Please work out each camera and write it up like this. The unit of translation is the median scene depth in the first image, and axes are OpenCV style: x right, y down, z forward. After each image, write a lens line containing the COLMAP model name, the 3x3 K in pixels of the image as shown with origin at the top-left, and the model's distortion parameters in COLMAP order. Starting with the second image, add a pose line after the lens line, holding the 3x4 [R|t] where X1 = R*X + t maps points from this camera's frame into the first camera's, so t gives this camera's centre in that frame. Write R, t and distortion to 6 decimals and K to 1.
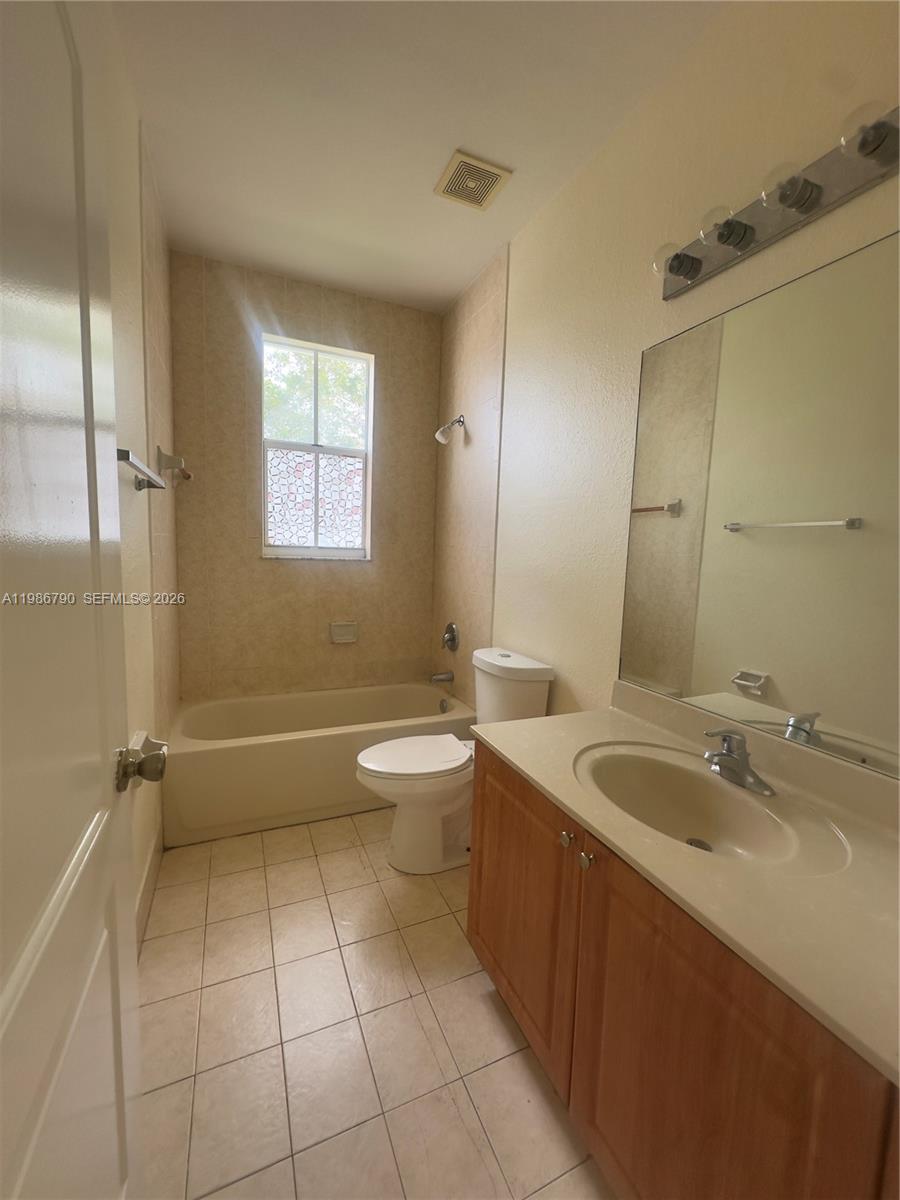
lens RADIAL K [[480.5, 0, 450.2], [0, 480.5, 599.0], [0, 0, 1]] dist [0.001472, 0.000422]
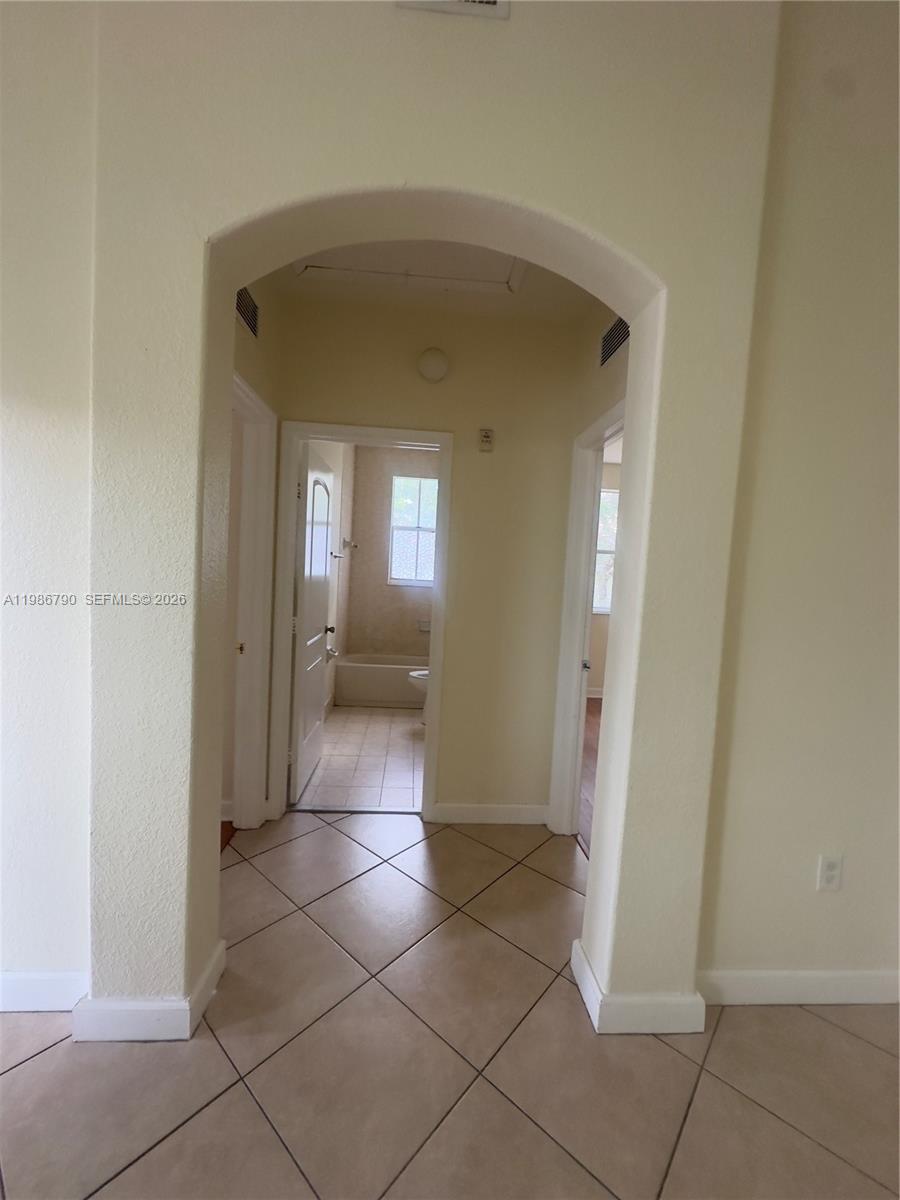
lens RADIAL K [[480.5, 0, 450.2], [0, 480.5, 599.0], [0, 0, 1]] dist [0.001472, 0.000422]
pose [[0.942110, 0.029197, -0.334032, 0.531083], [-0.054596, 0.996265, -0.066903, 0.095050], [0.330830, 0.081267, 0.940185, -0.799460]]
